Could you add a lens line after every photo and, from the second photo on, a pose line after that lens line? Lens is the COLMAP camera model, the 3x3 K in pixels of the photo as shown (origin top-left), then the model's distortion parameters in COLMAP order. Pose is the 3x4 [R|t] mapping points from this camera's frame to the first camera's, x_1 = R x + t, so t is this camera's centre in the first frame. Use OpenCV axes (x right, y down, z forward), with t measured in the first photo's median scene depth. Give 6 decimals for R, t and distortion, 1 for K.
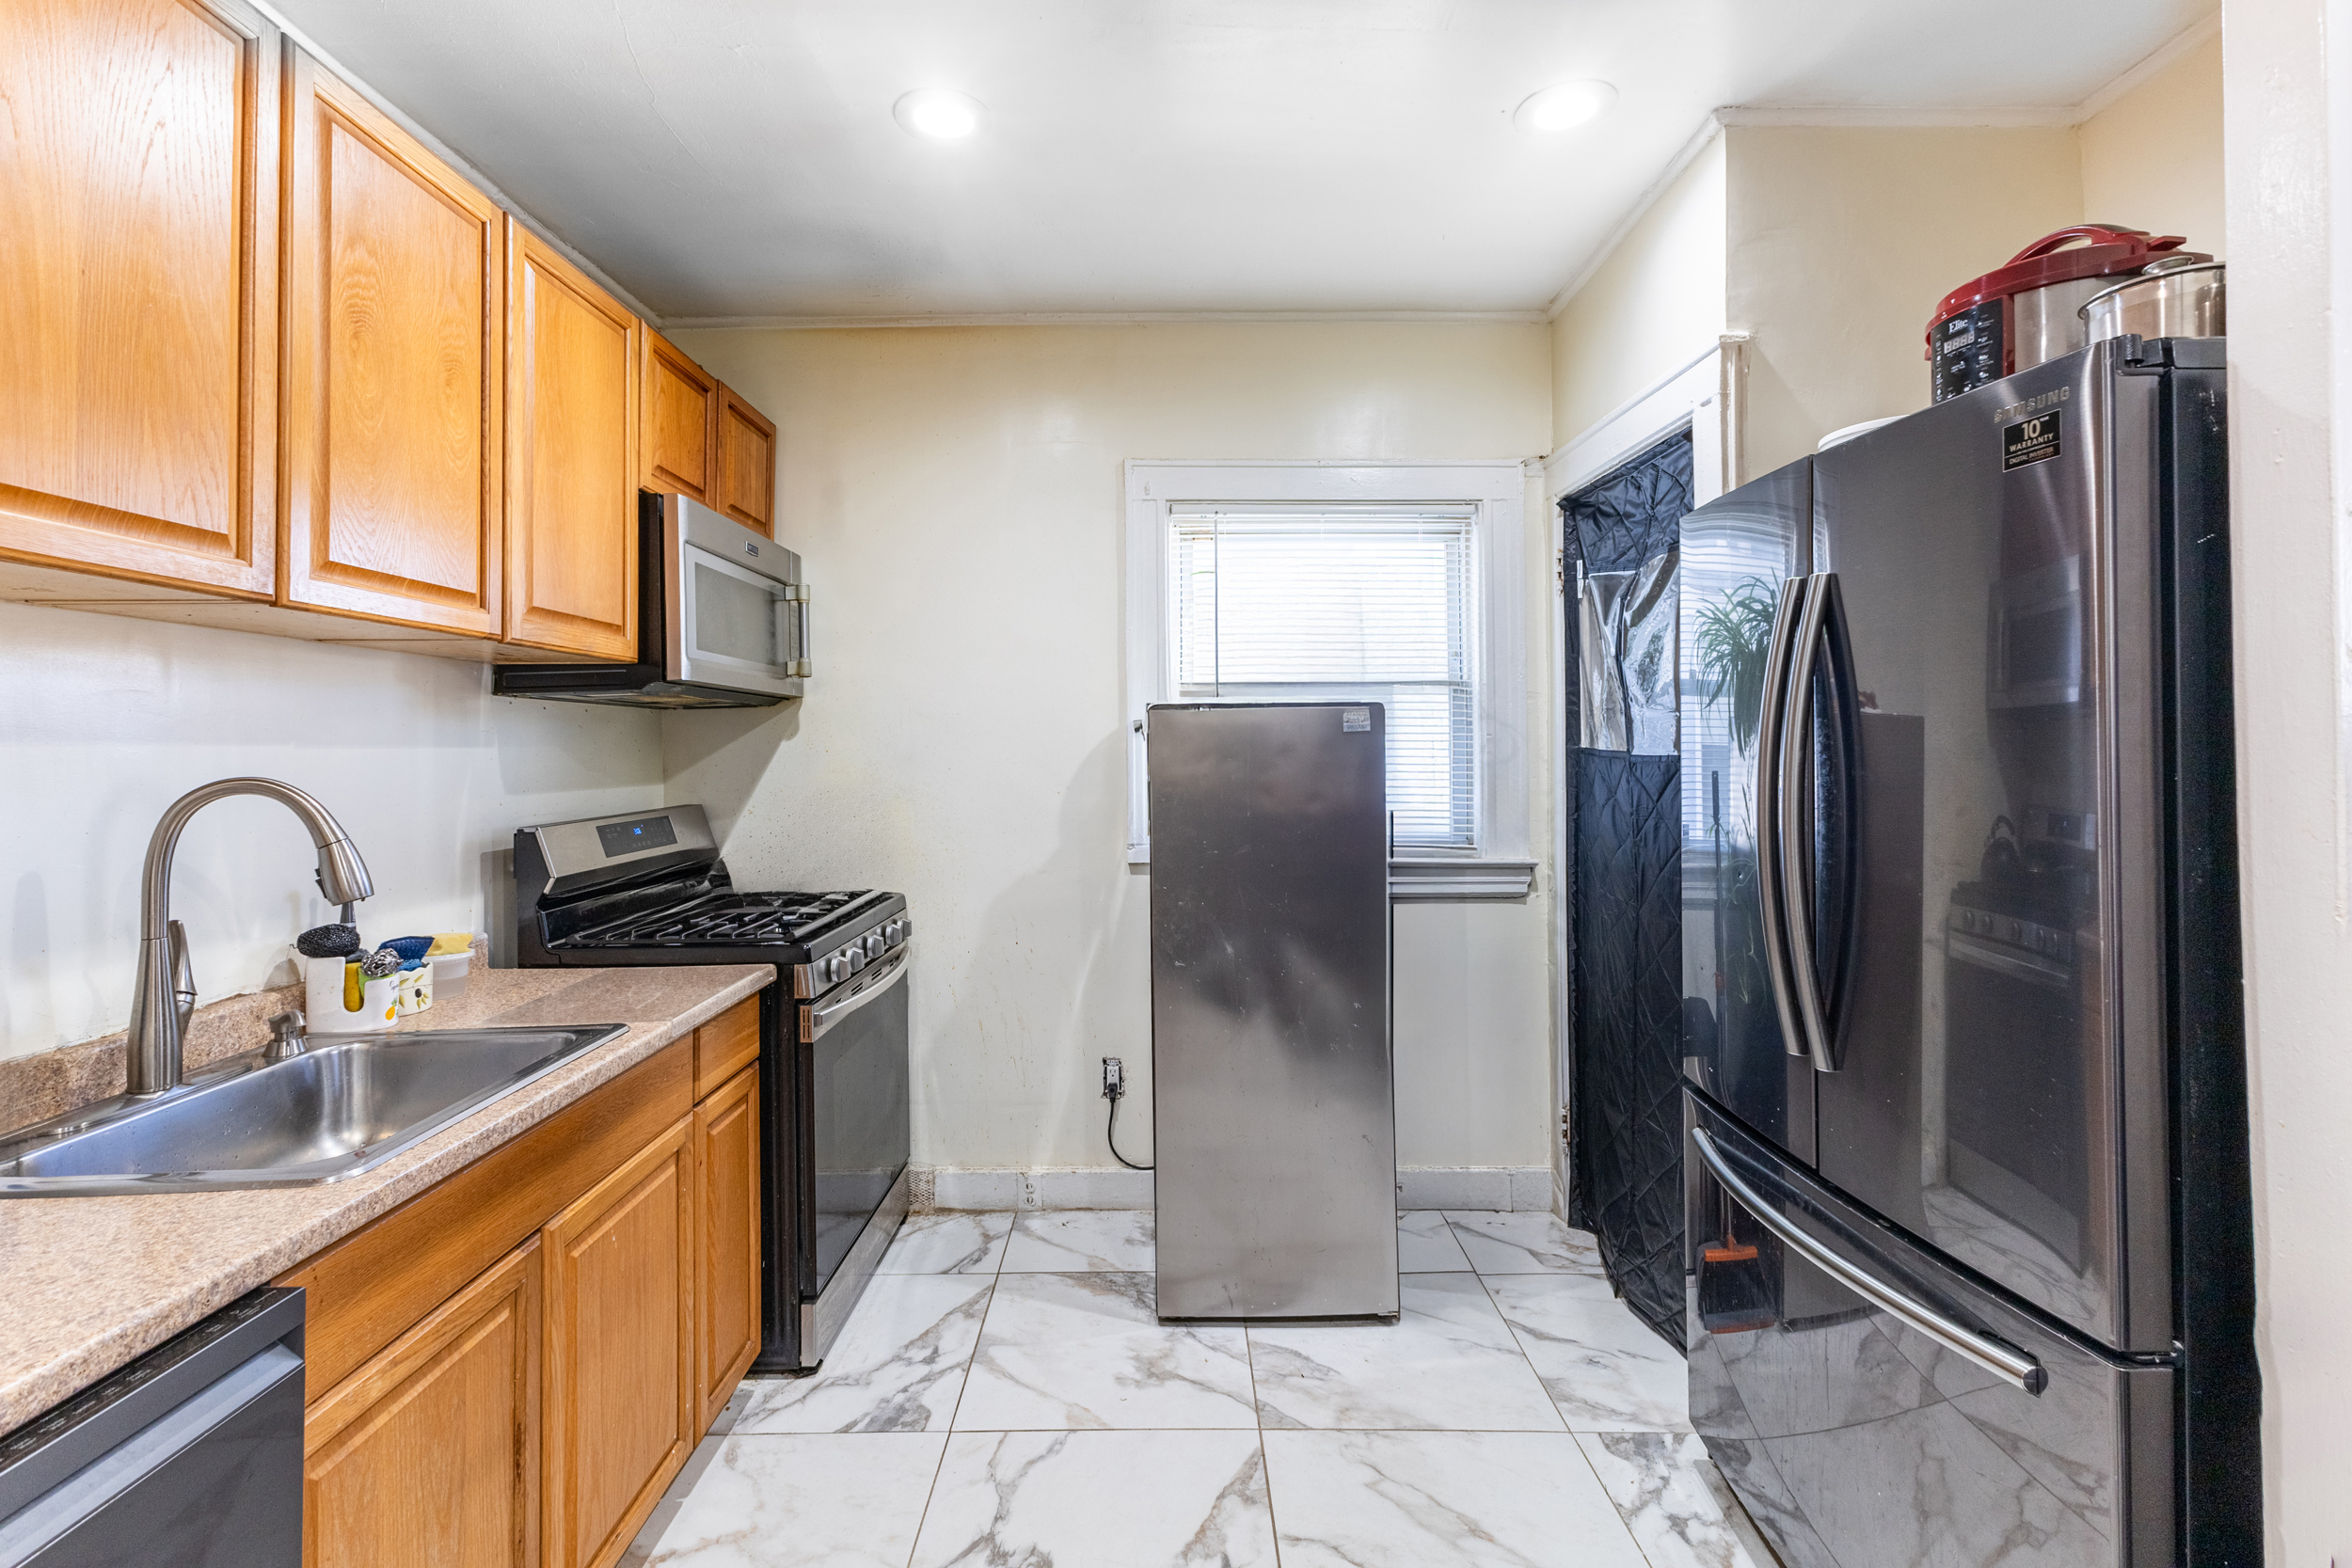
lens RADIAL K [[902.7, 0, 1175.9], [0, 902.7, 736.5], [0, 0, 1]] dist [-0.000008, 0.000035]
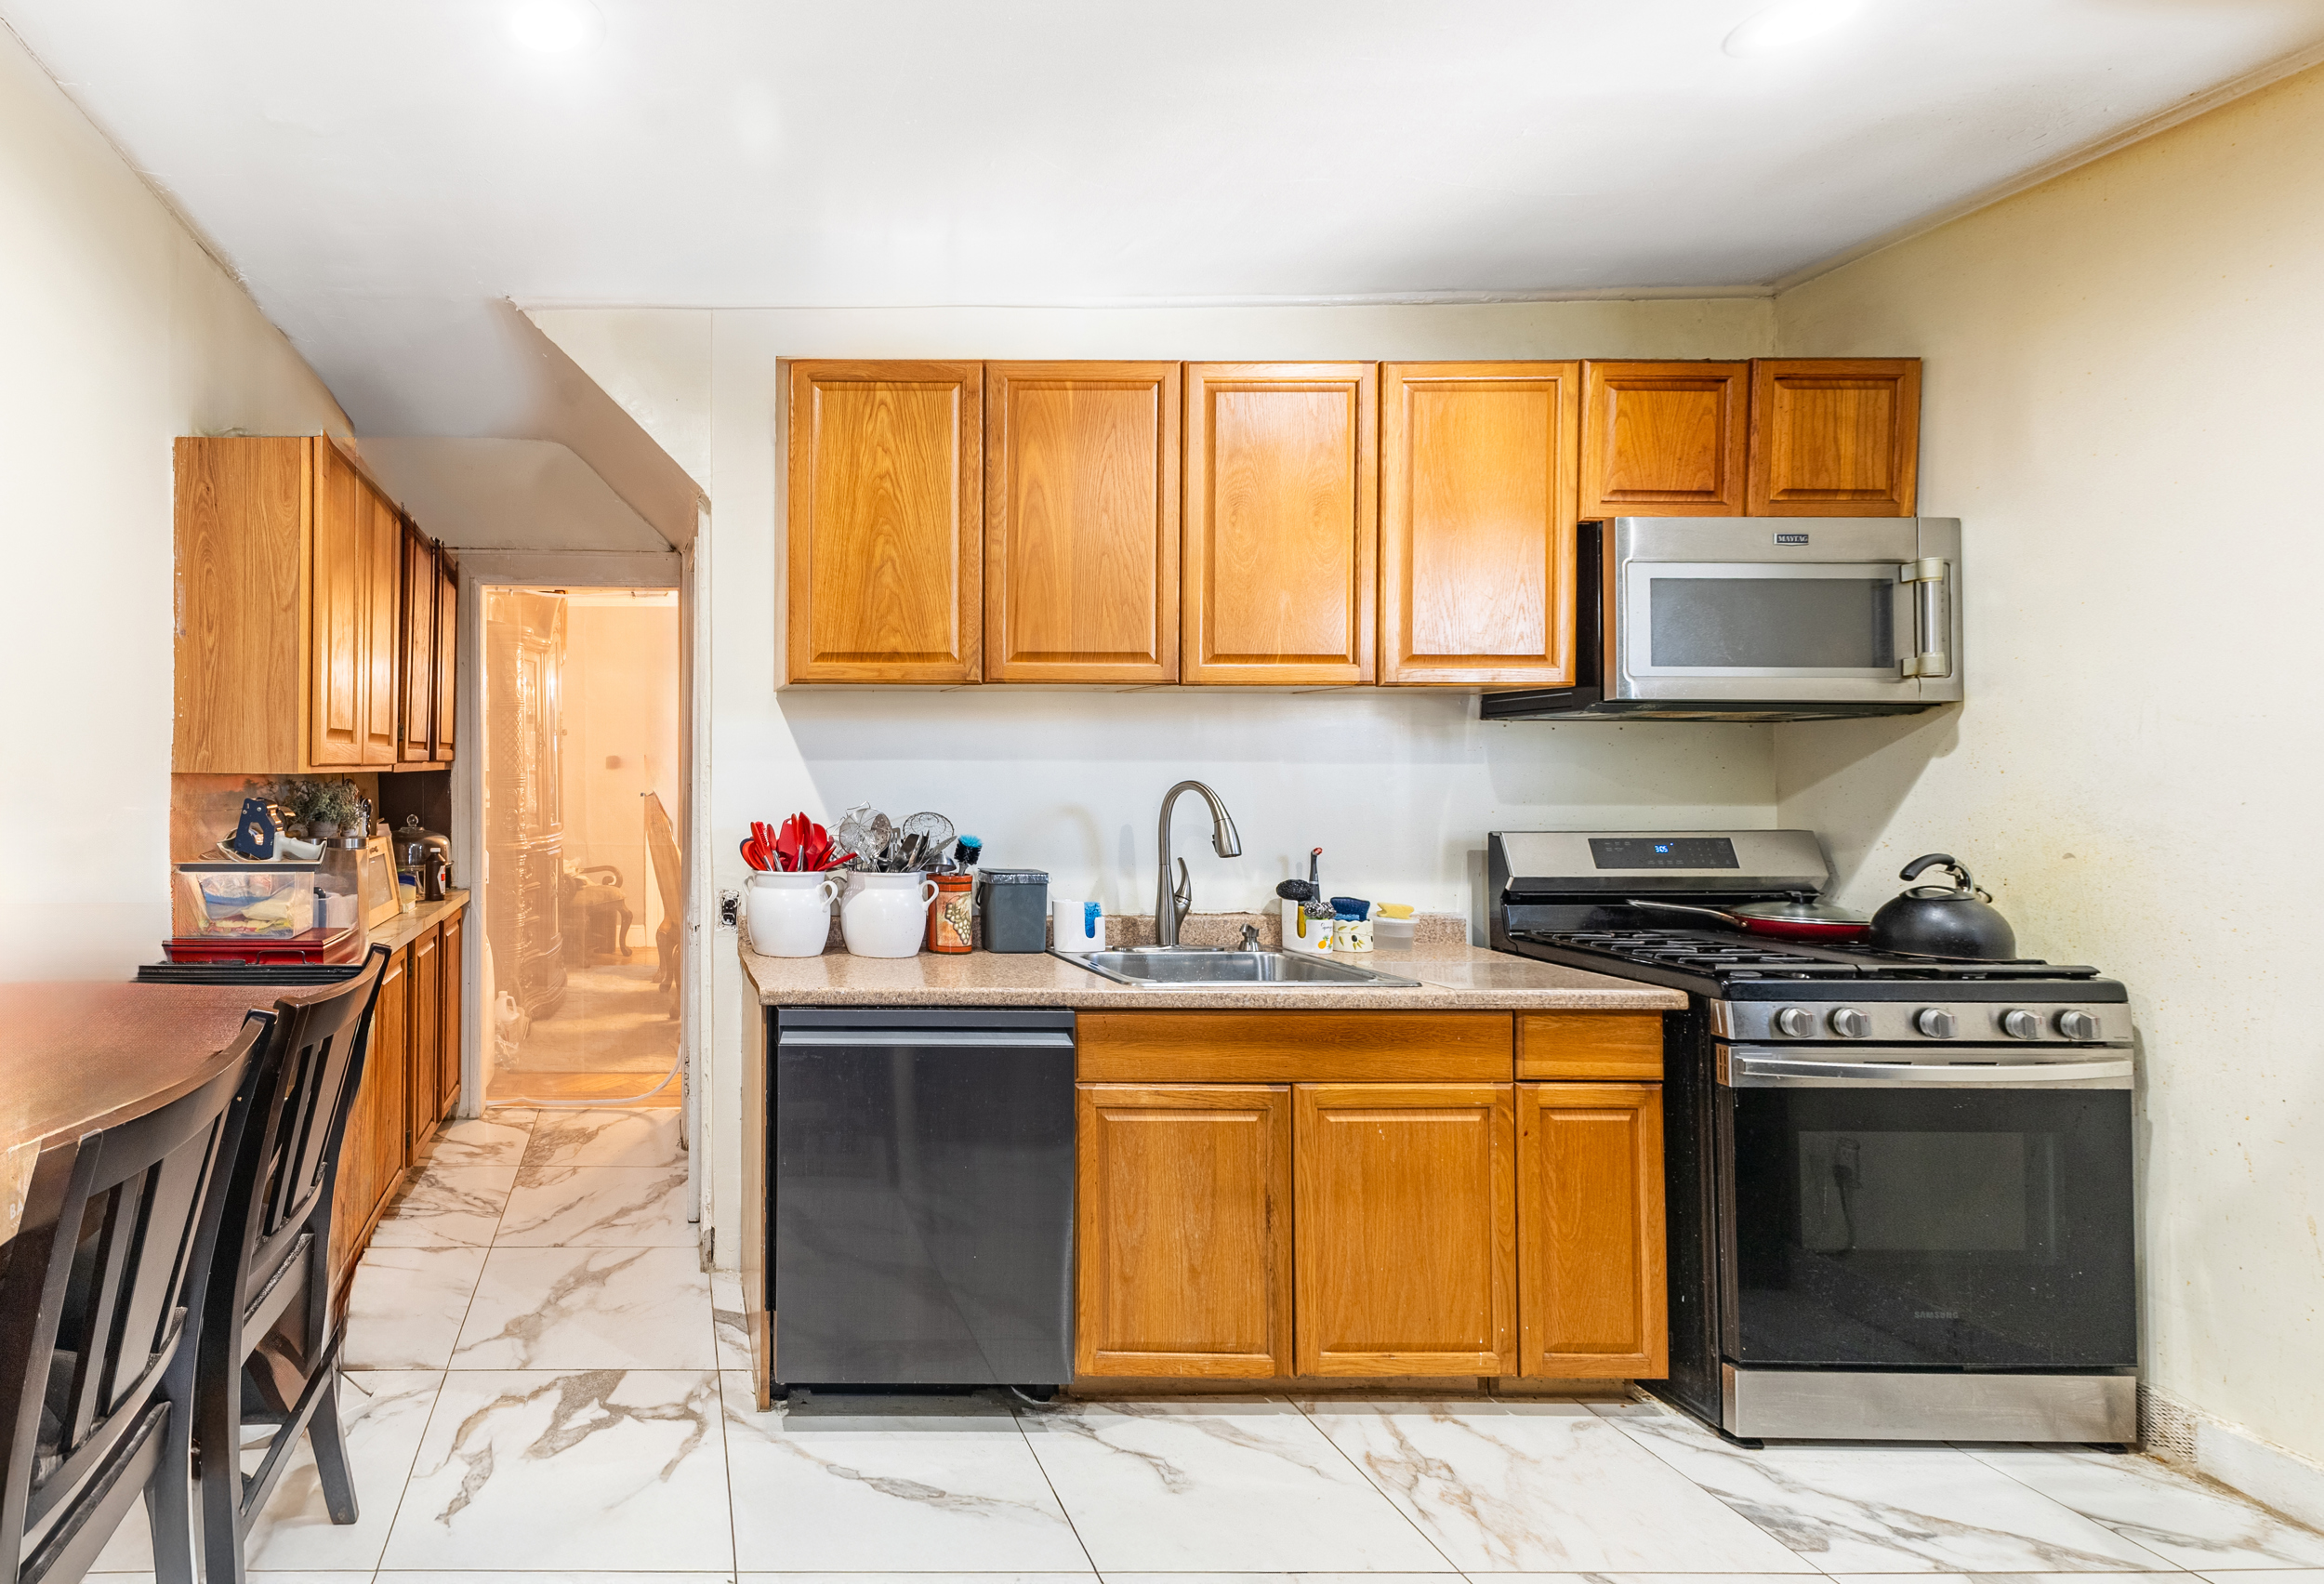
lens RADIAL K [[1028.1, 0, 1162.0], [0, 1028.1, 792.0], [0, 0, 1]] dist [0.001354, -0.000008]
pose [[0.425239, 0.034508, -0.904423, 0.310561], [0.001333, 0.999248, 0.038753, -0.004346], [0.905080, -0.017685, 0.424873, 0.032949]]
